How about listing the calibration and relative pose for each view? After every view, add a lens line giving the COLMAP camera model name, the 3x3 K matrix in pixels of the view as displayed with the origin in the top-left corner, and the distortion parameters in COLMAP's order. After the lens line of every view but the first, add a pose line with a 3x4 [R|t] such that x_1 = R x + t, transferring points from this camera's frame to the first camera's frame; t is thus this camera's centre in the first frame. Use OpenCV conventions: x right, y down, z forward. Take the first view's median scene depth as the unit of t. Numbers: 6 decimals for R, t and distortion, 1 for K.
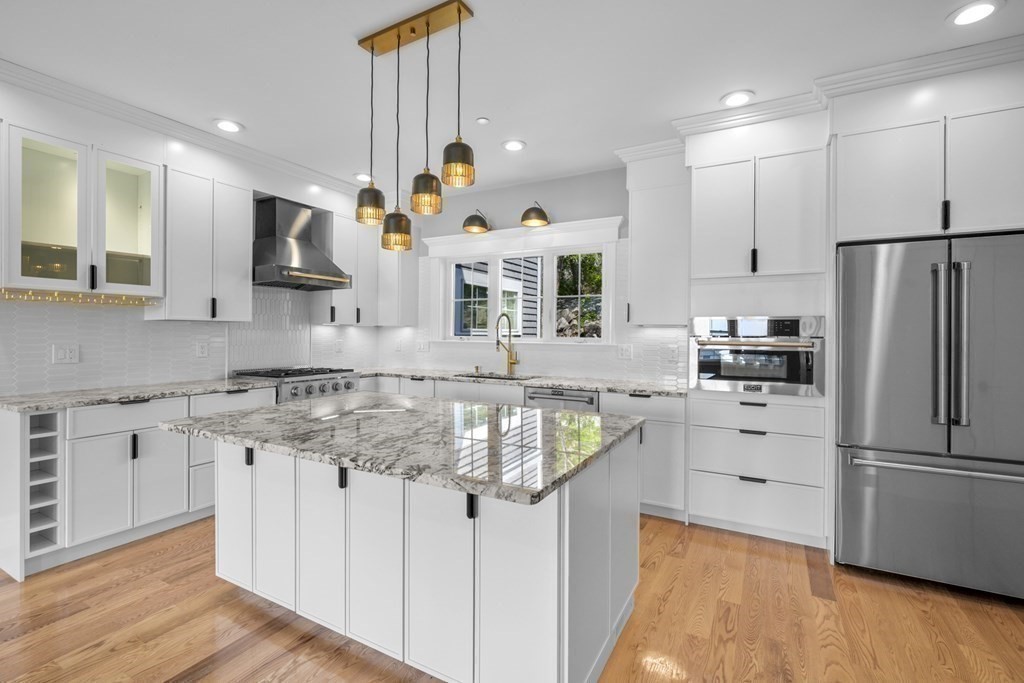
lens RADIAL K [[463.9, 0, 516.0], [0, 463.9, 340.0], [0, 0, 1]] dist [0.000594, 0.000813]
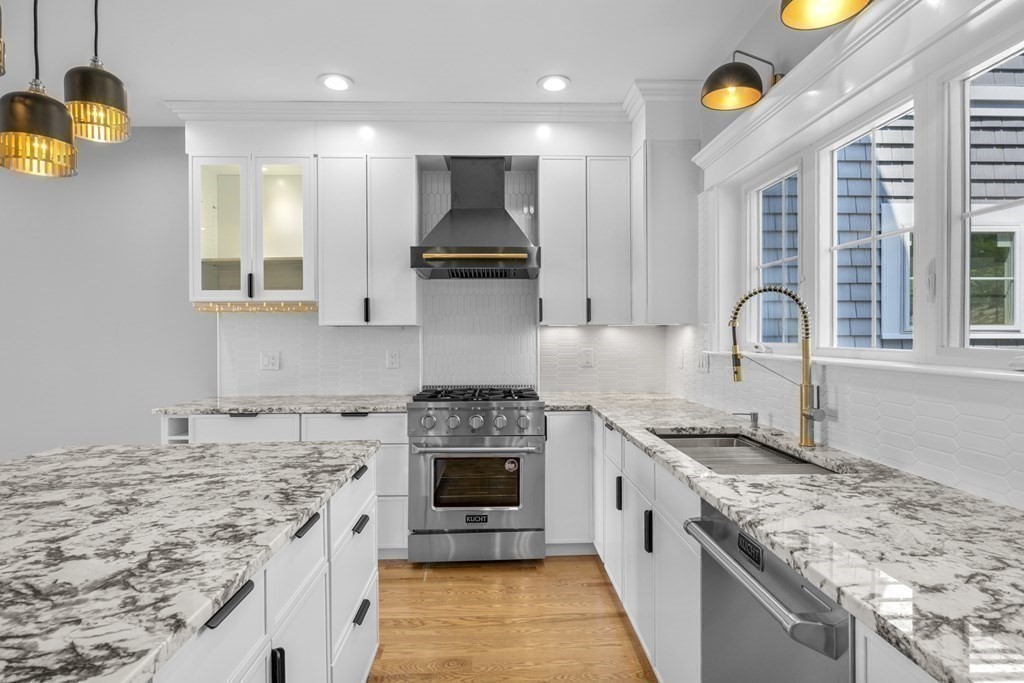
lens RADIAL K [[522.0, 0, 511.6], [0, 522.0, 346.4], [0, 0, 1]] dist [-0.003295, 0.000672]
pose [[0.528629, 0.004127, -0.848843, 0.310977], [-0.003359, 0.999991, 0.002770, -0.008086], [0.848846, 0.001387, 0.528638, 0.798248]]
